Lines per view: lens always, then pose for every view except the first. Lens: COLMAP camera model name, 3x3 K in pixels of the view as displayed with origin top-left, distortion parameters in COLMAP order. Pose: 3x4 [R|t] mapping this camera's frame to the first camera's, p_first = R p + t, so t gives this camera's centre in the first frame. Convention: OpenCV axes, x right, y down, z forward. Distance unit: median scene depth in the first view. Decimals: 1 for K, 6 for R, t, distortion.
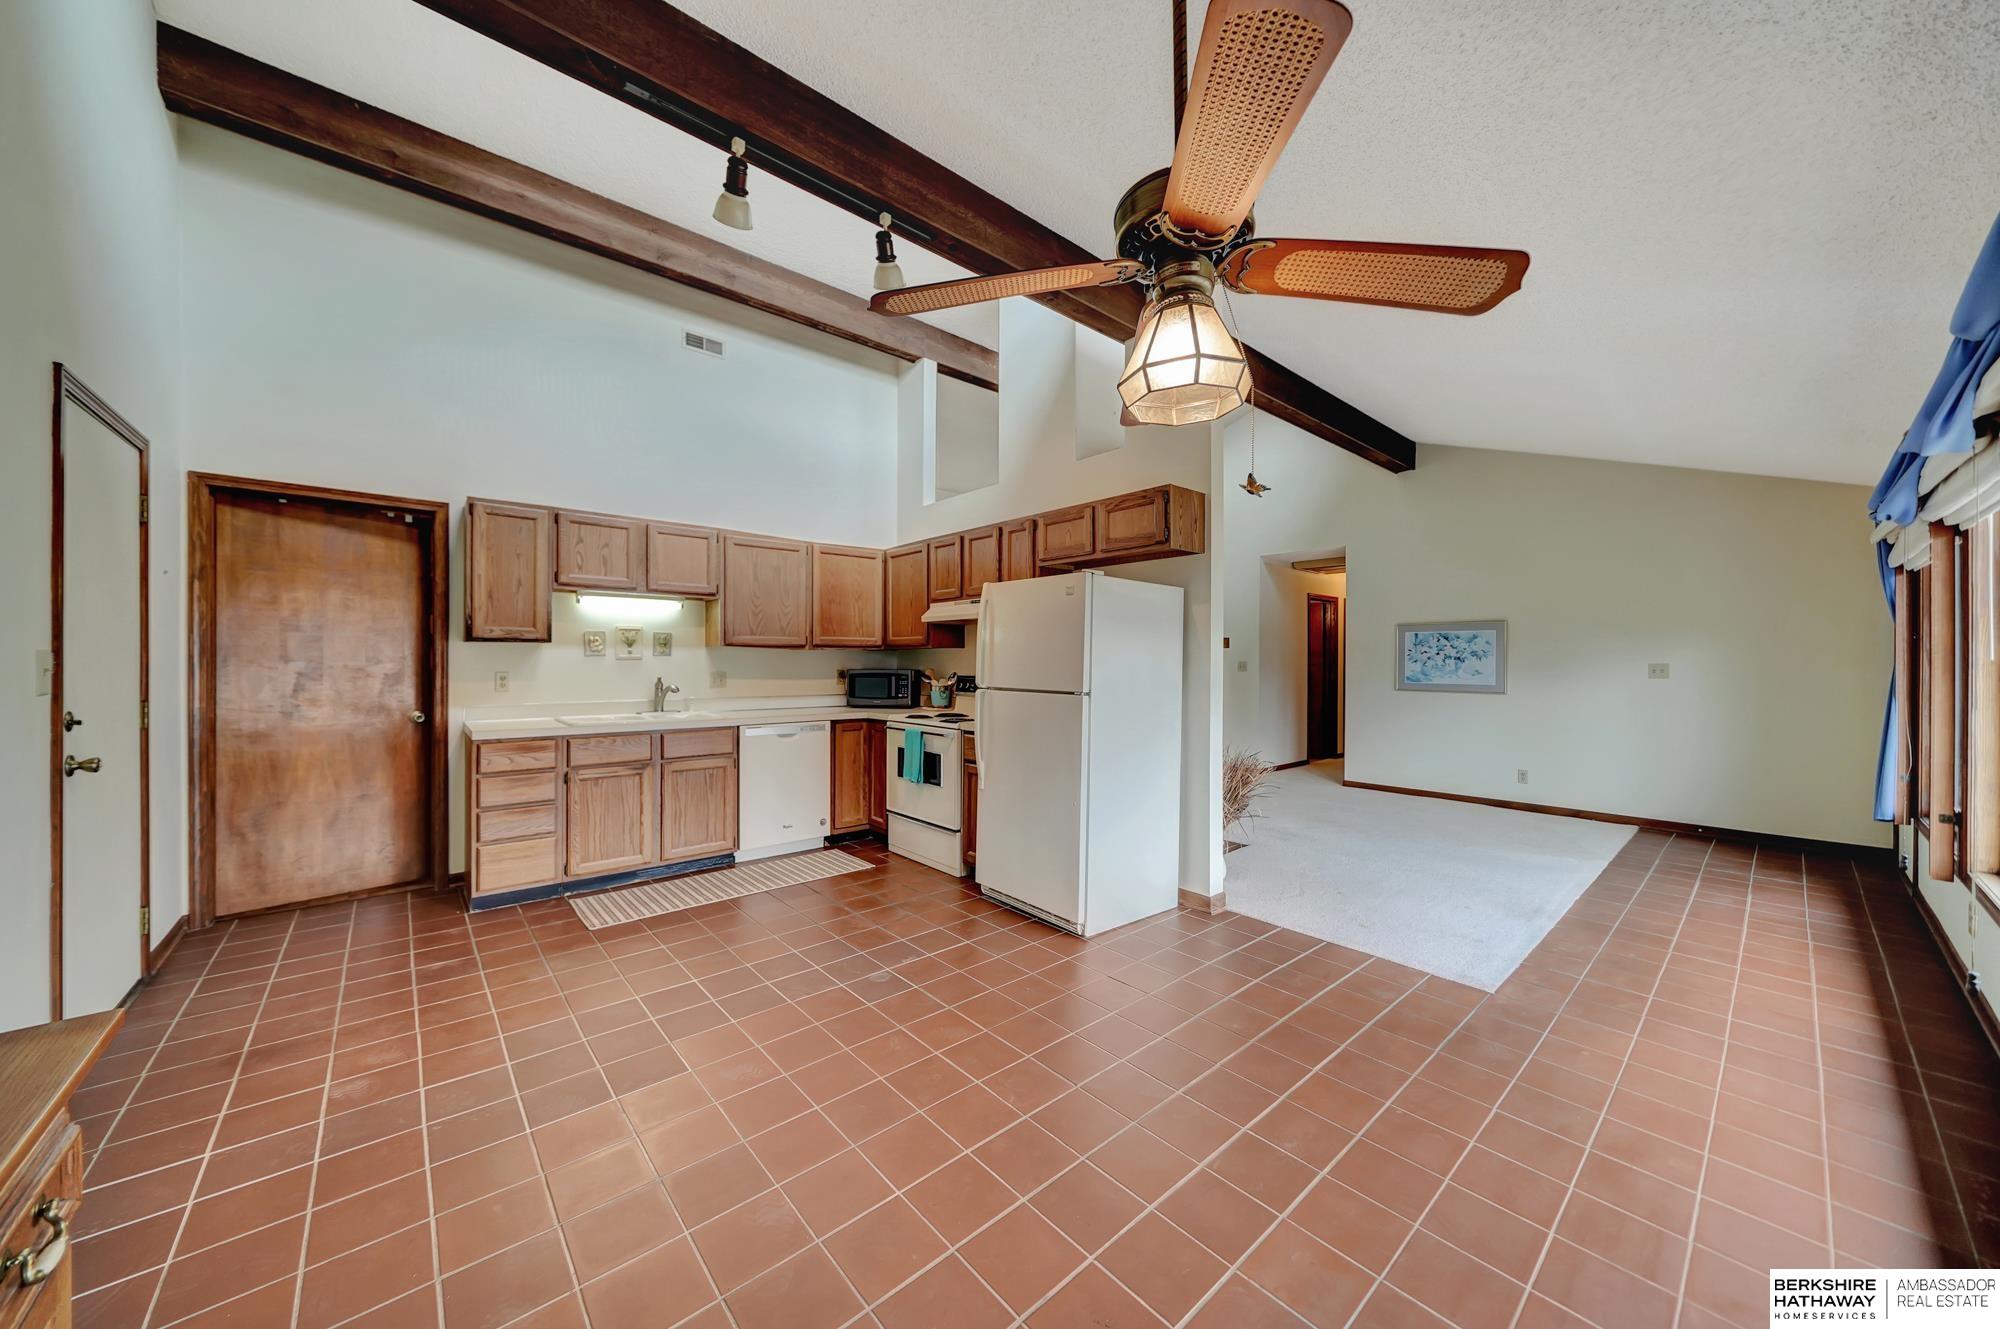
lens RADIAL K [[671.5, 0, 998.2], [0, 671.5, 657.0], [0, 0, 1]] dist [-0.006825, -0.000058]
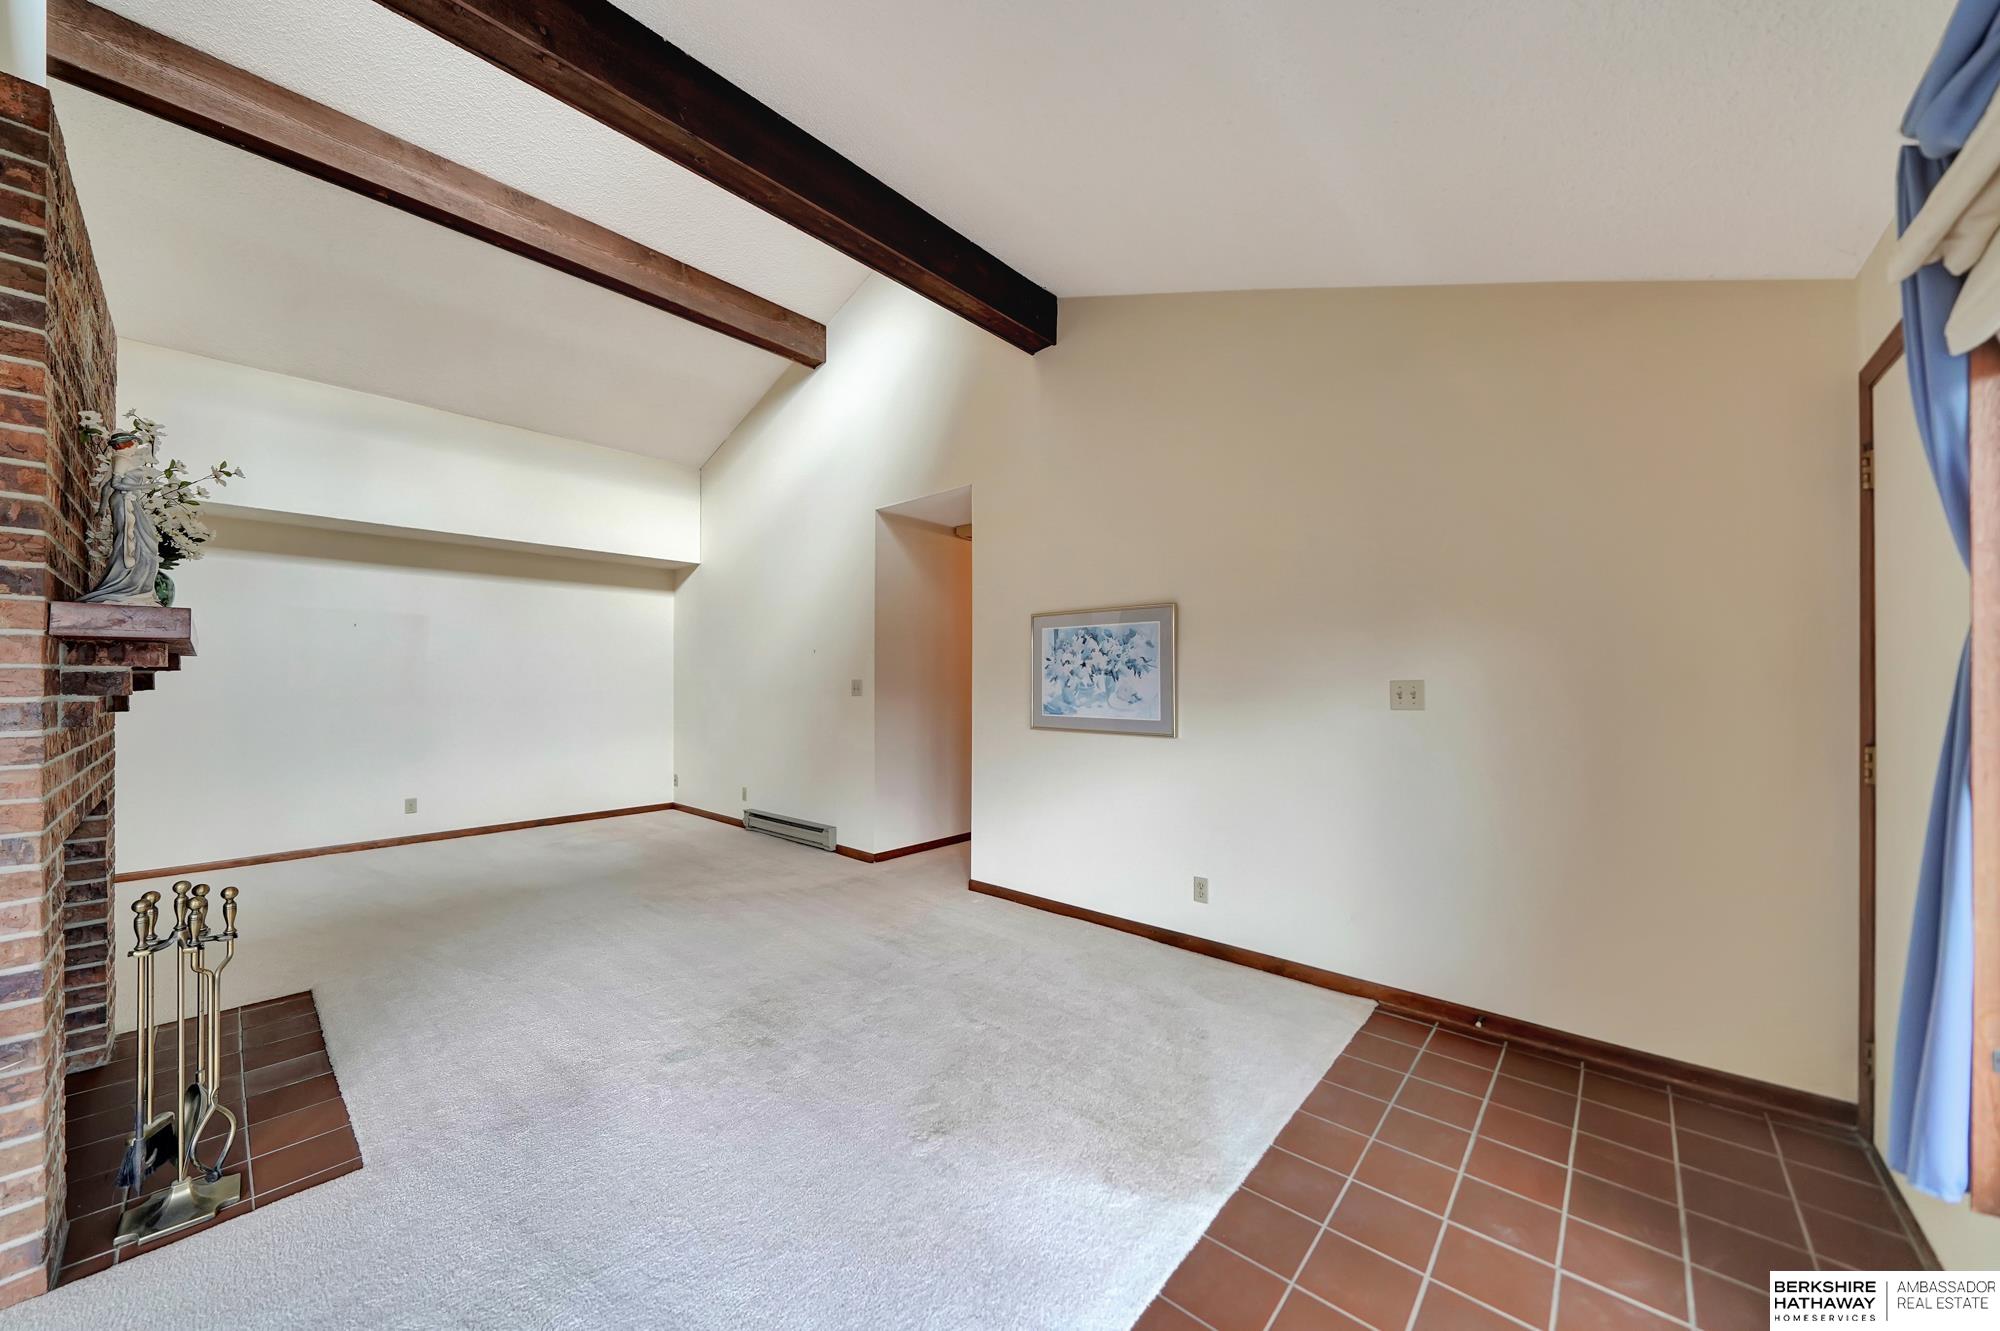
lens RADIAL K [[705.1, 0, 976.2], [0, 705.1, 674.9], [0, 0, 1]] dist [-0.000961, -0.000048]
pose [[0.993225, -0.002647, 0.116178, 0.748351], [0.003004, 0.999991, -0.002905, 0.007786], [-0.116169, 0.003234, 0.993224, 0.633194]]
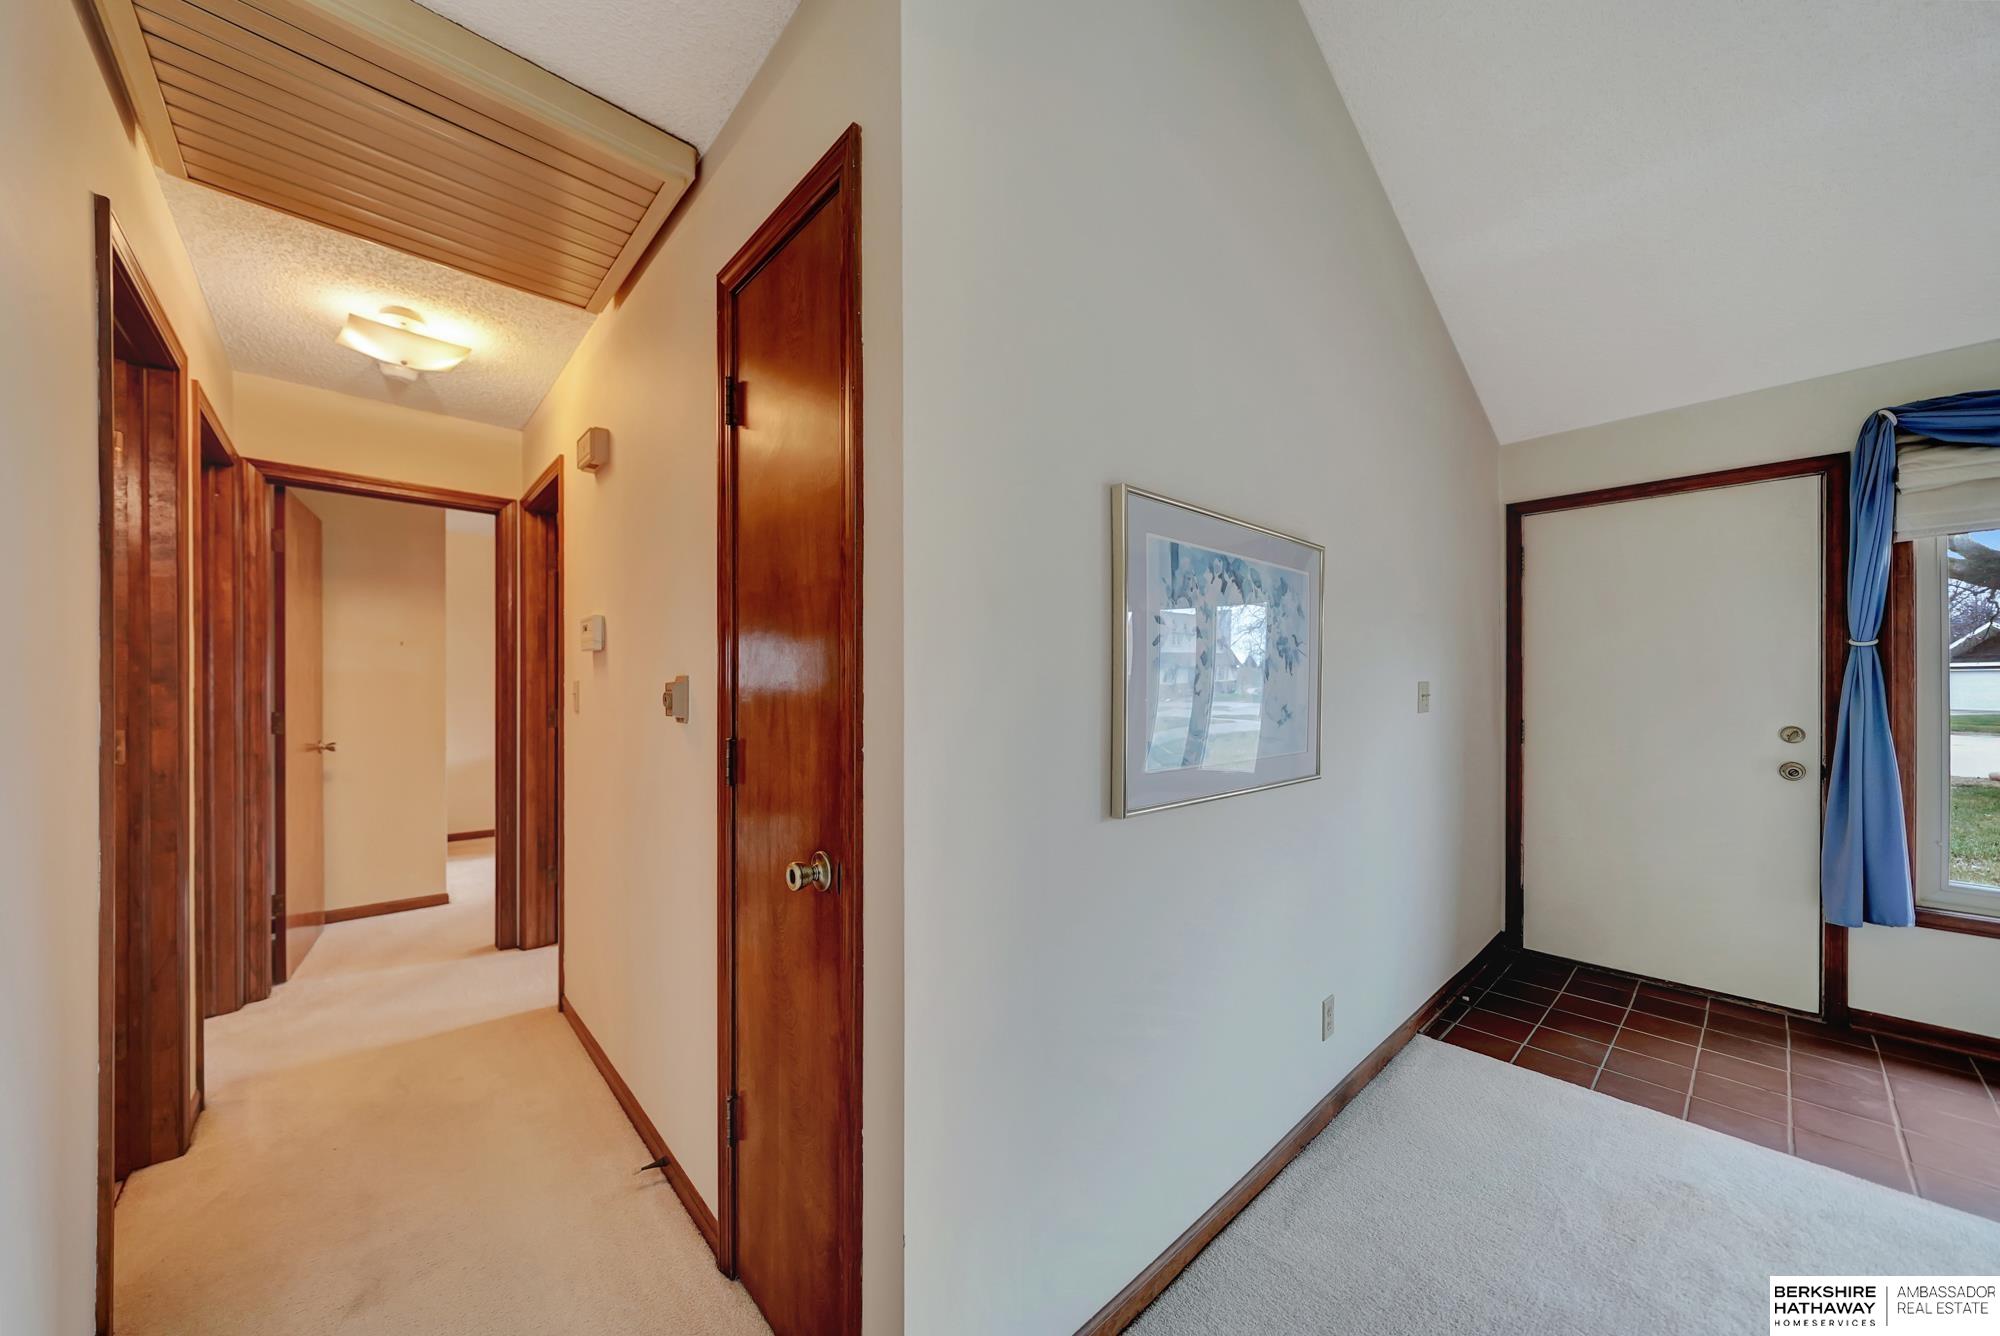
lens RADIAL K [[699.2, 0, 999.1], [0, 699.2, 684.4], [0, 0, 1]] dist [0.000687, 0.000029]
pose [[-0.037339, -0.001229, 0.999302, 0.600742], [-0.009419, 0.999955, 0.000878, 0.019006], [-0.999258, -0.009380, -0.037349, 1.642371]]
